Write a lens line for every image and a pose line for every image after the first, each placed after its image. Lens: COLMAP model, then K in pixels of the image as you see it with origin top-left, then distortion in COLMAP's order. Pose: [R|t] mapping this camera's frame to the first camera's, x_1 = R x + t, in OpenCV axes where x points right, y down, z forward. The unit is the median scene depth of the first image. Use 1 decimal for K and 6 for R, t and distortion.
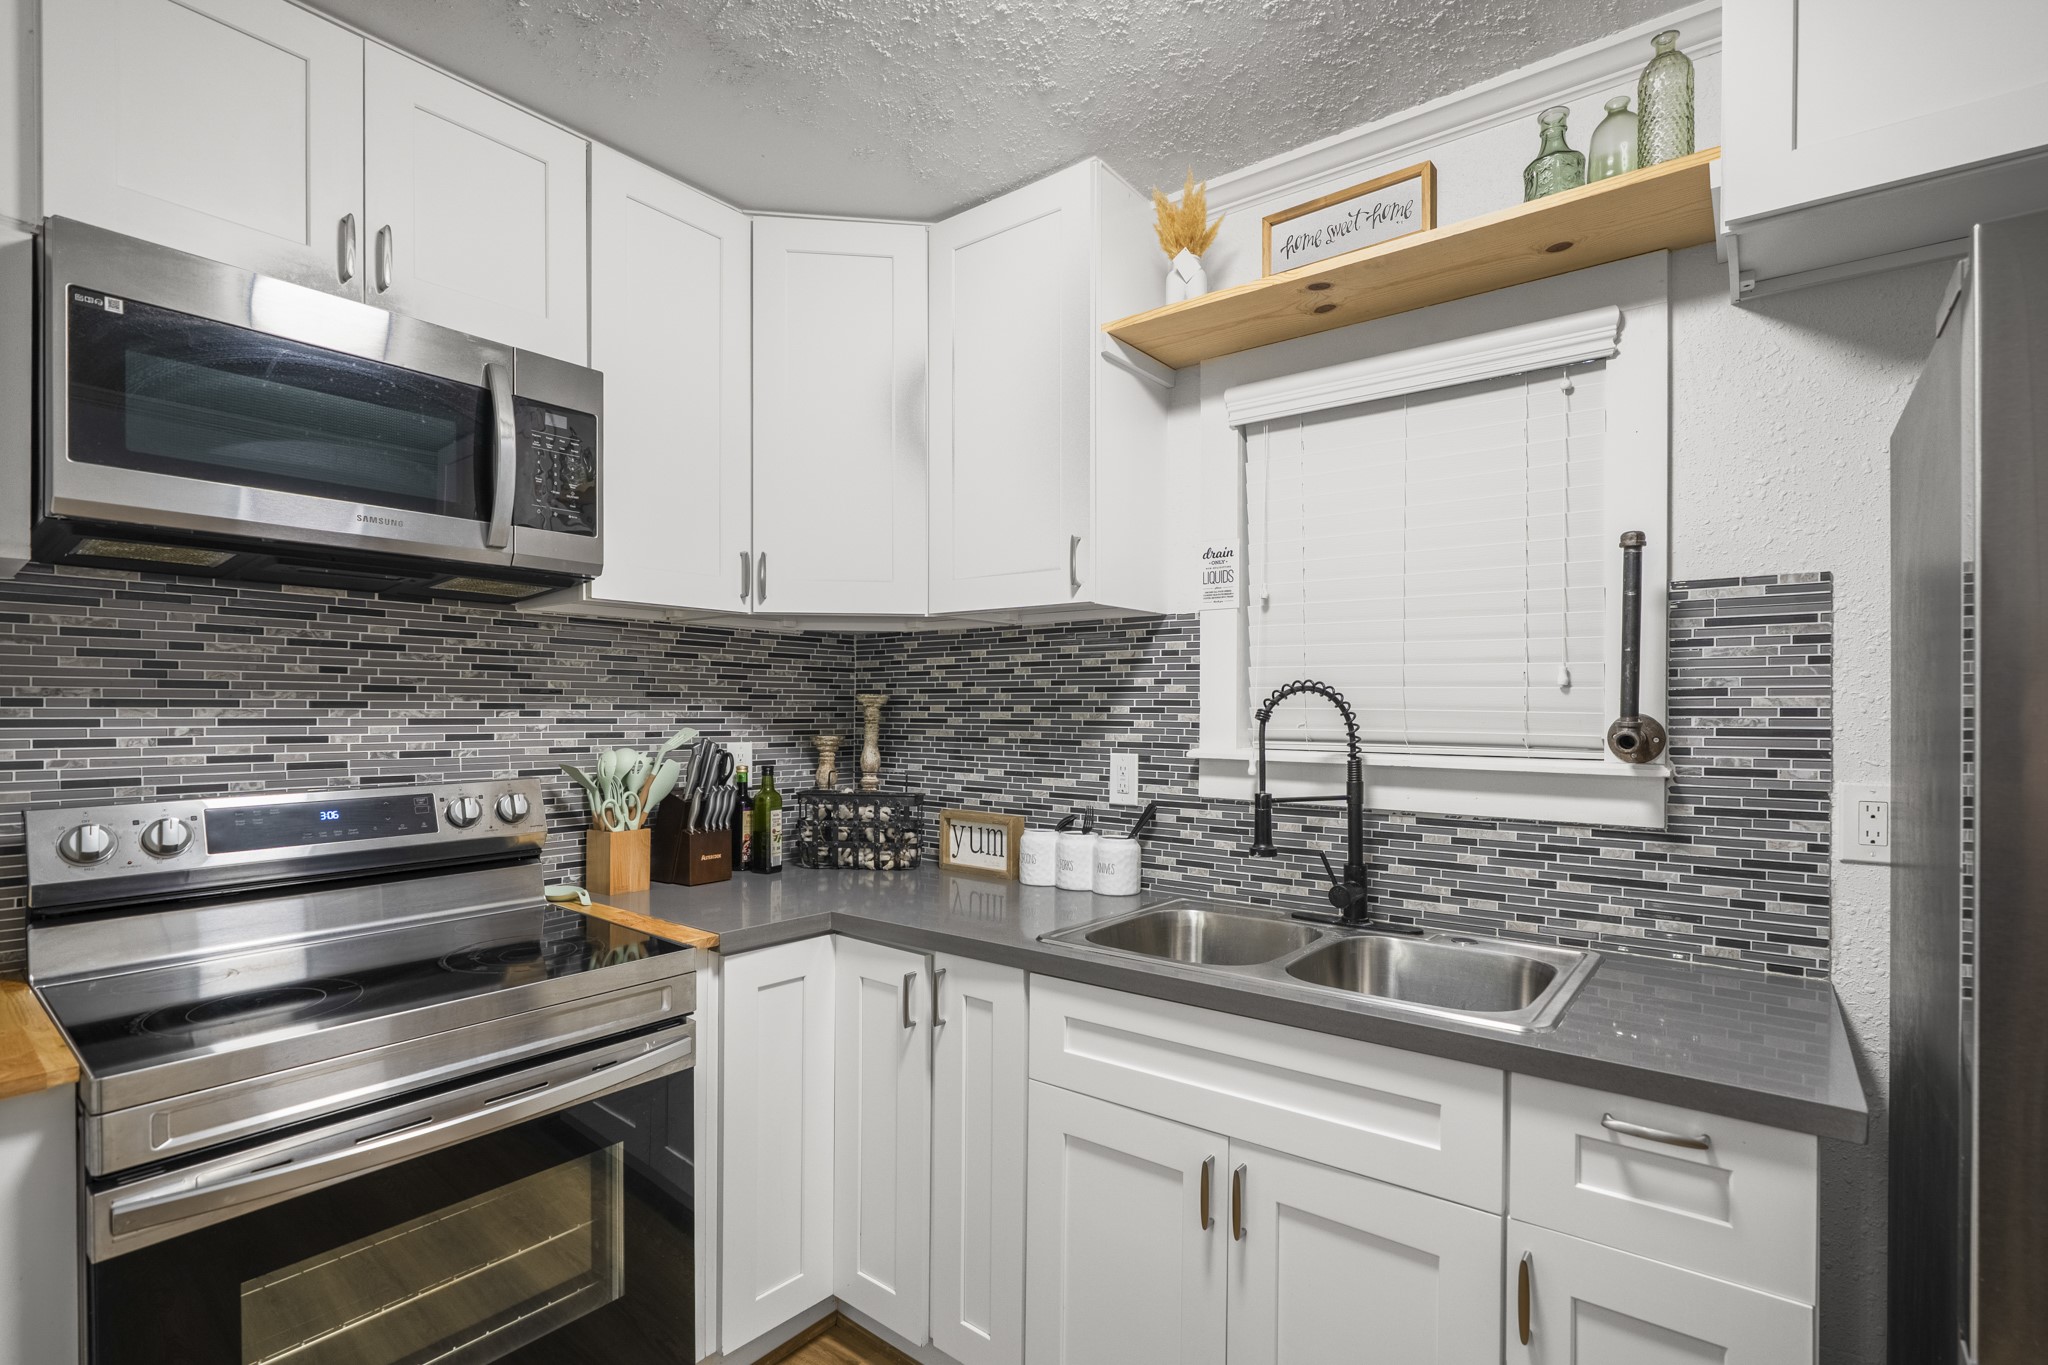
lens RADIAL K [[950.3, 0, 1027.2], [0, 950.3, 712.4], [0, 0, 1]] dist [-0.009299, 0.004064]
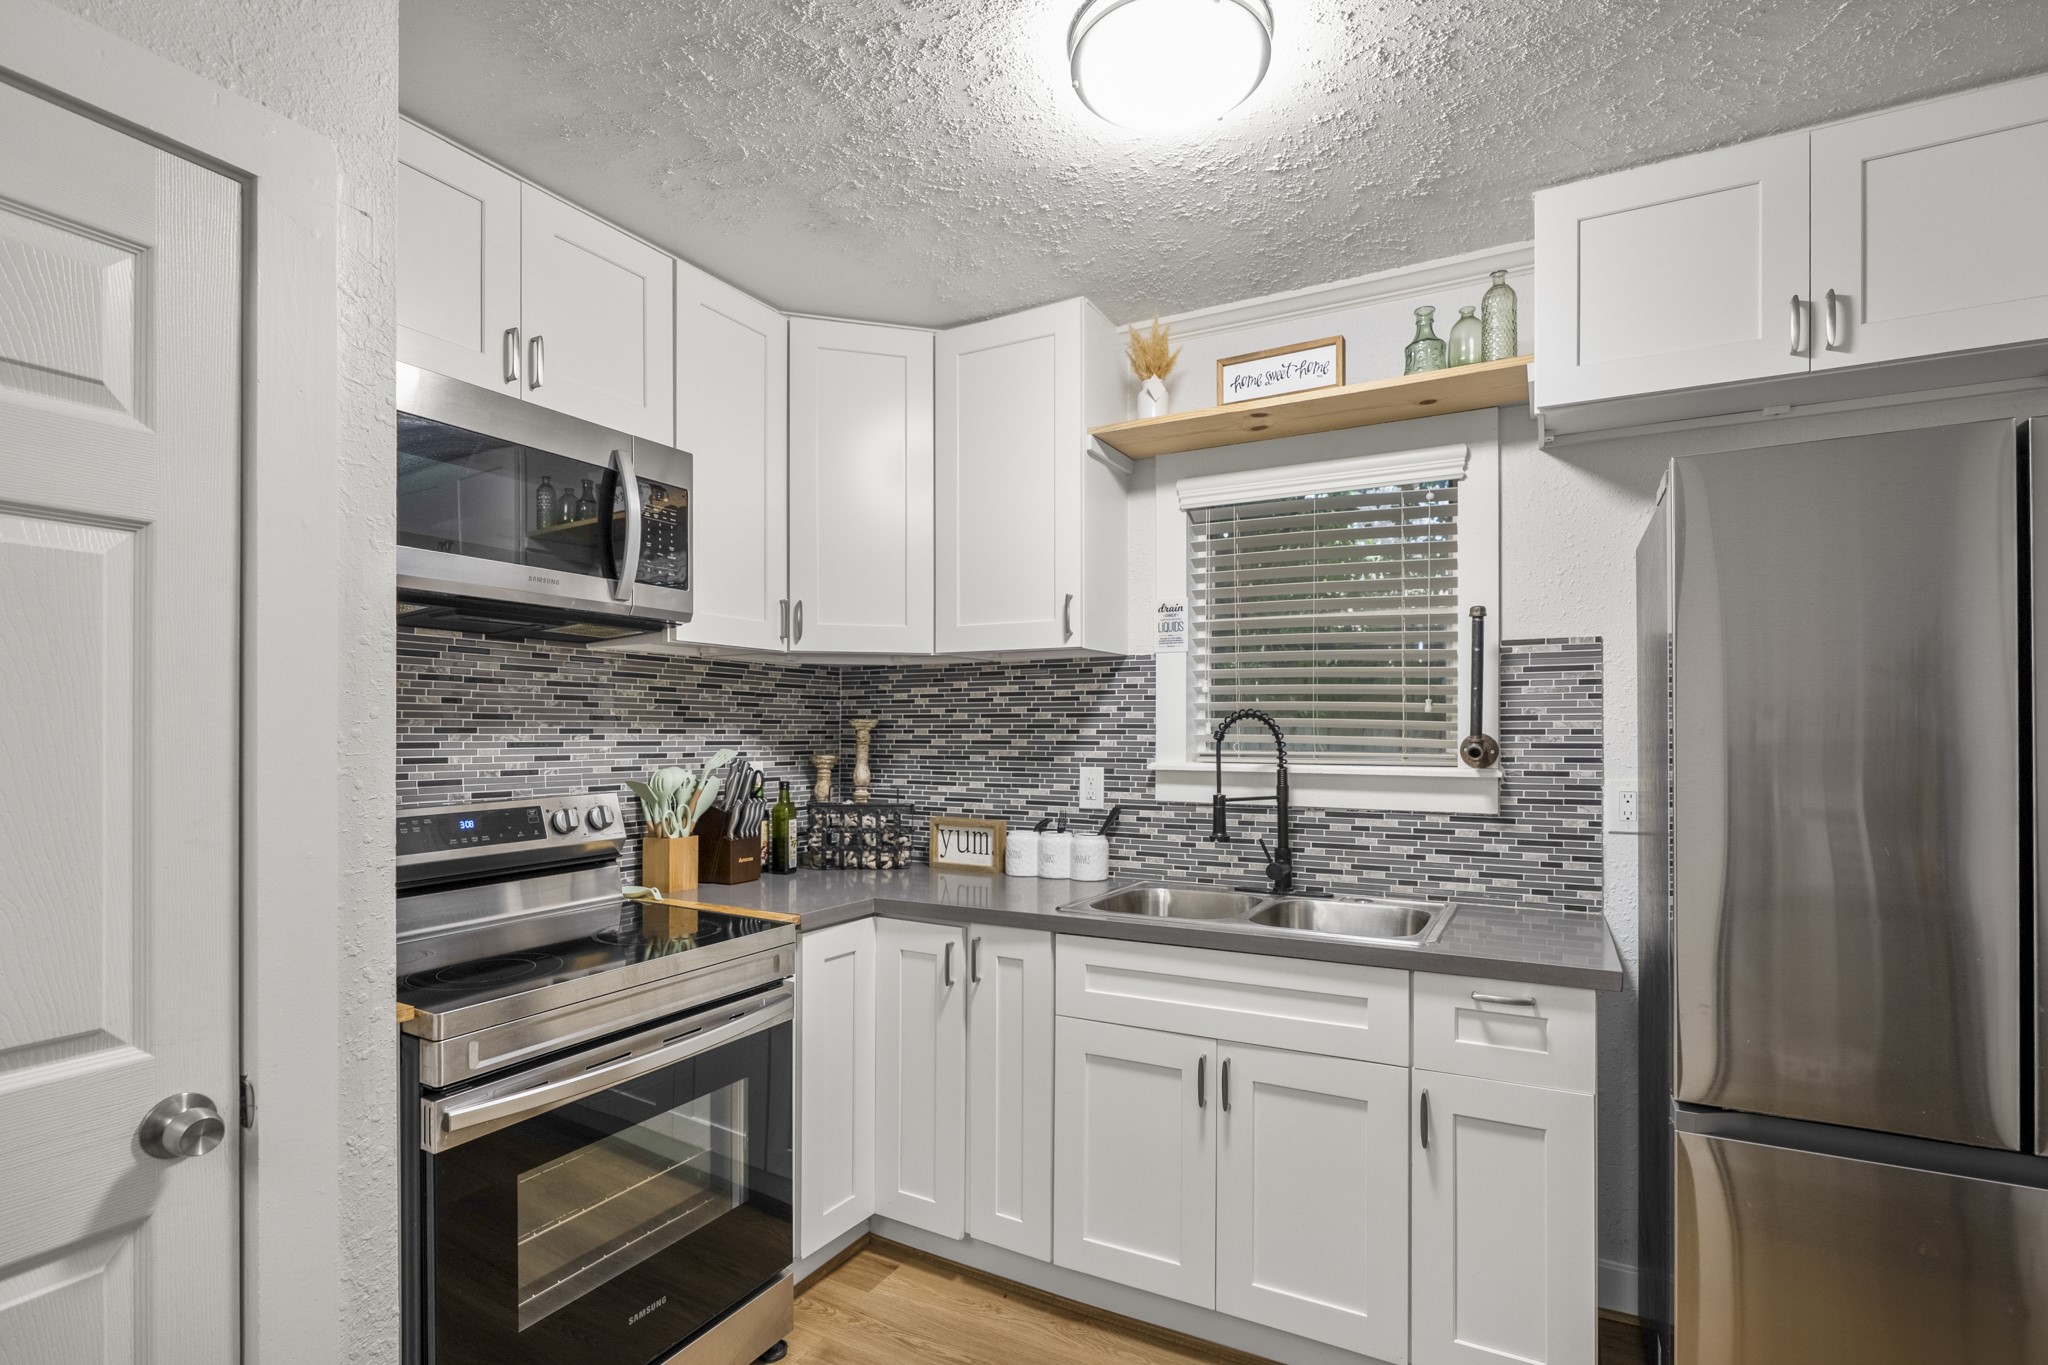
lens RADIAL K [[950.3, 0, 1029.9], [0, 950.3, 729.9], [0, 0, 1]] dist [-0.009299, 0.004064]
pose [[0.987329, -0.003727, 0.158644, -0.209332], [0.004410, 0.999982, -0.003954, -0.000937], [-0.158627, 0.004603, 0.987328, -0.250000]]
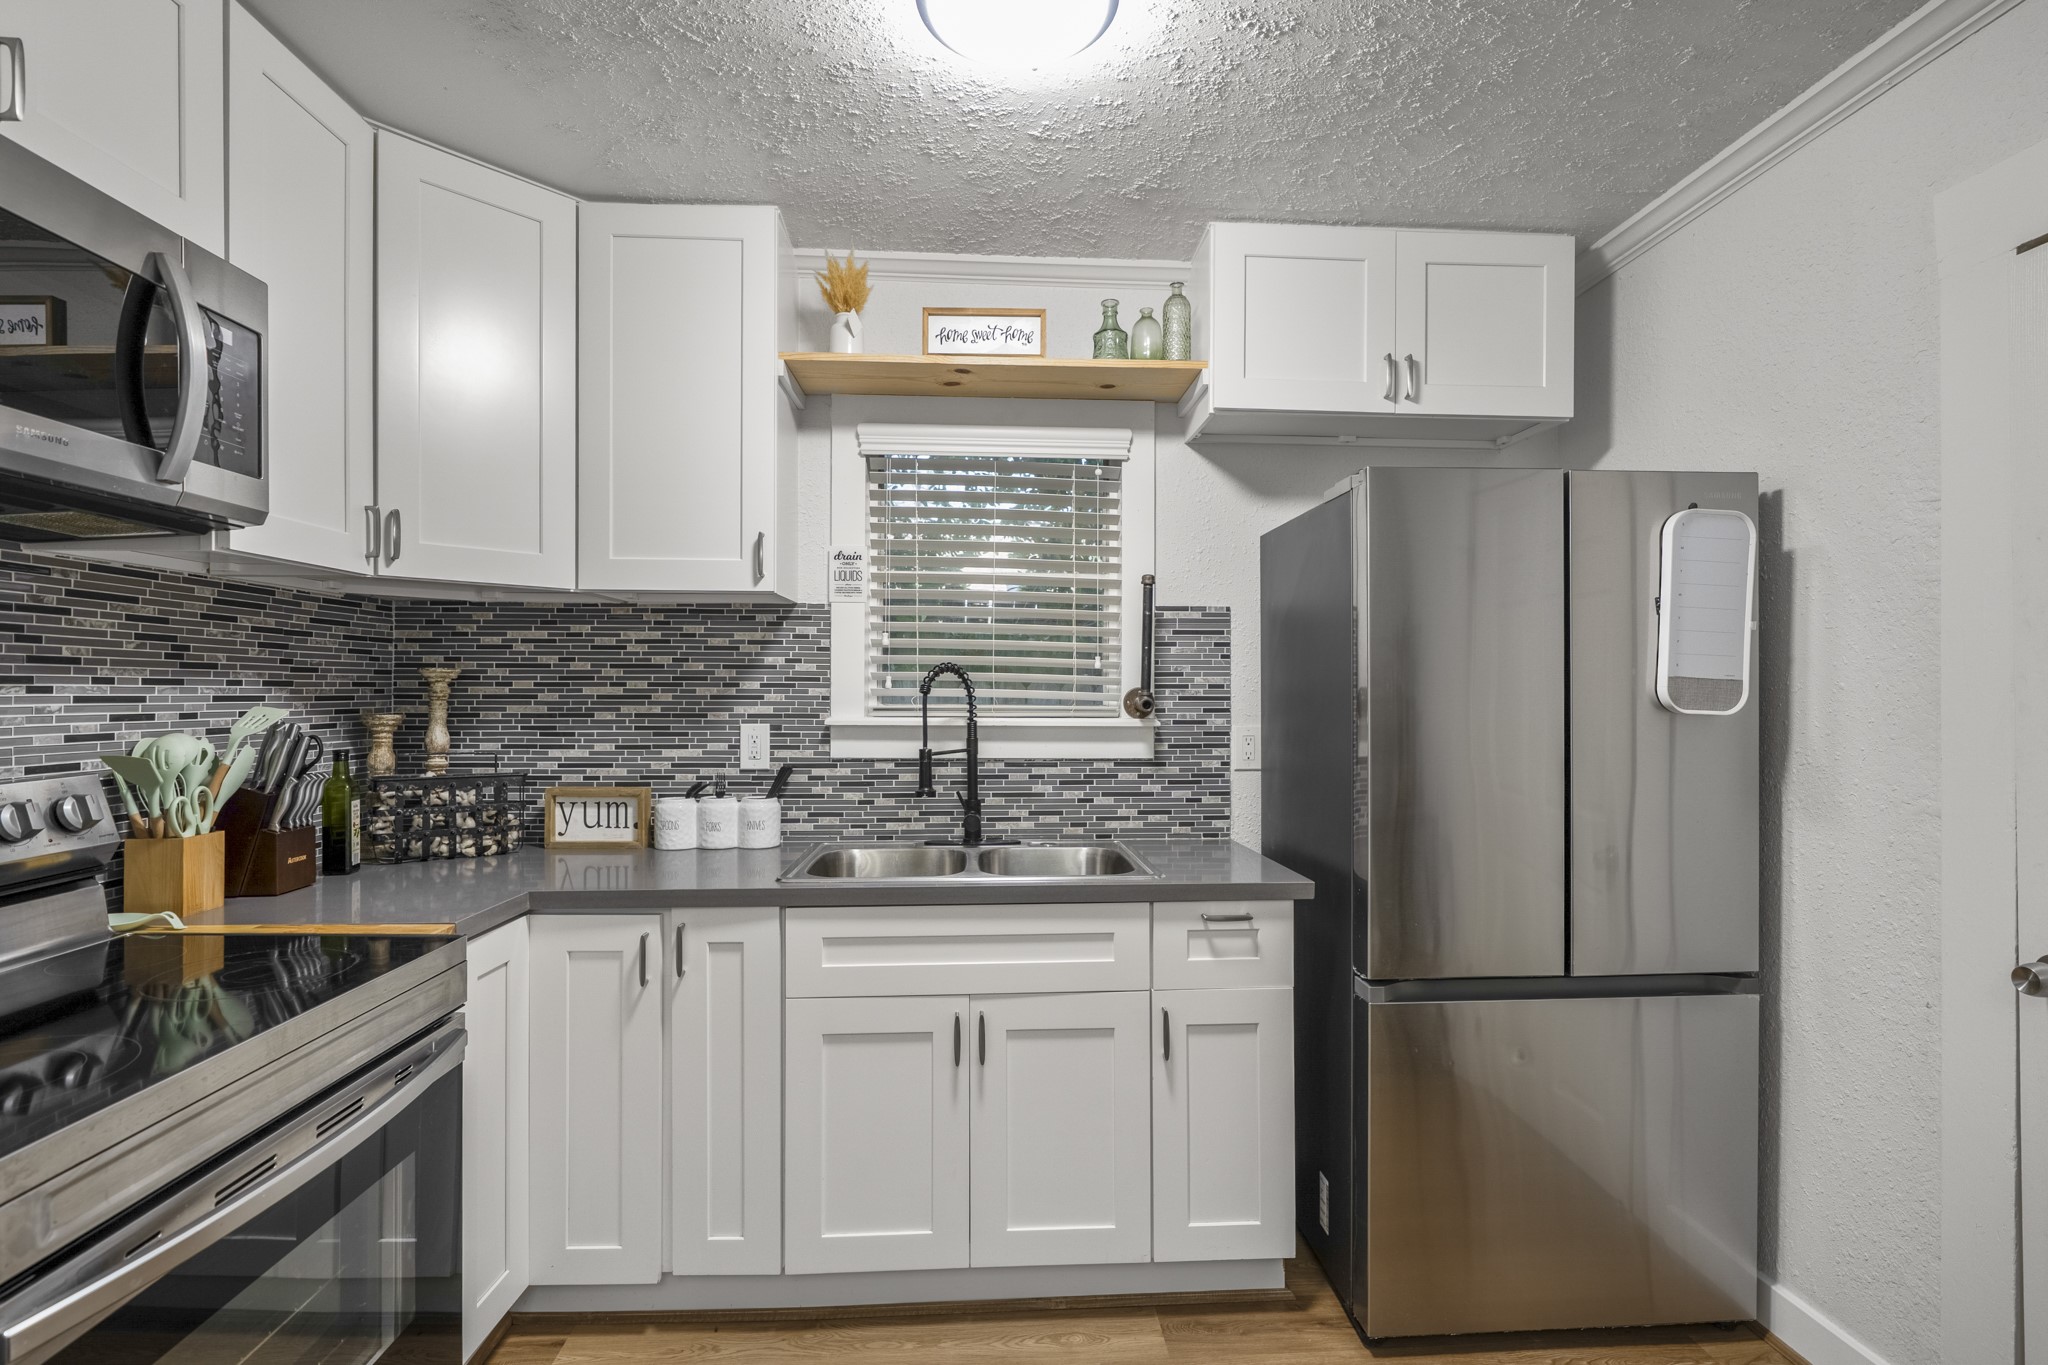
lens RADIAL K [[950.3, 0, 1023.0], [0, 950.3, 691.4], [0, 0, 1]] dist [-0.009299, 0.004064]
pose [[0.757625, -0.003823, 0.652679, -0.473940], [0.002208, 0.999992, 0.003294, 0.001904], [-0.652687, -0.001055, 0.757627, -0.072132]]
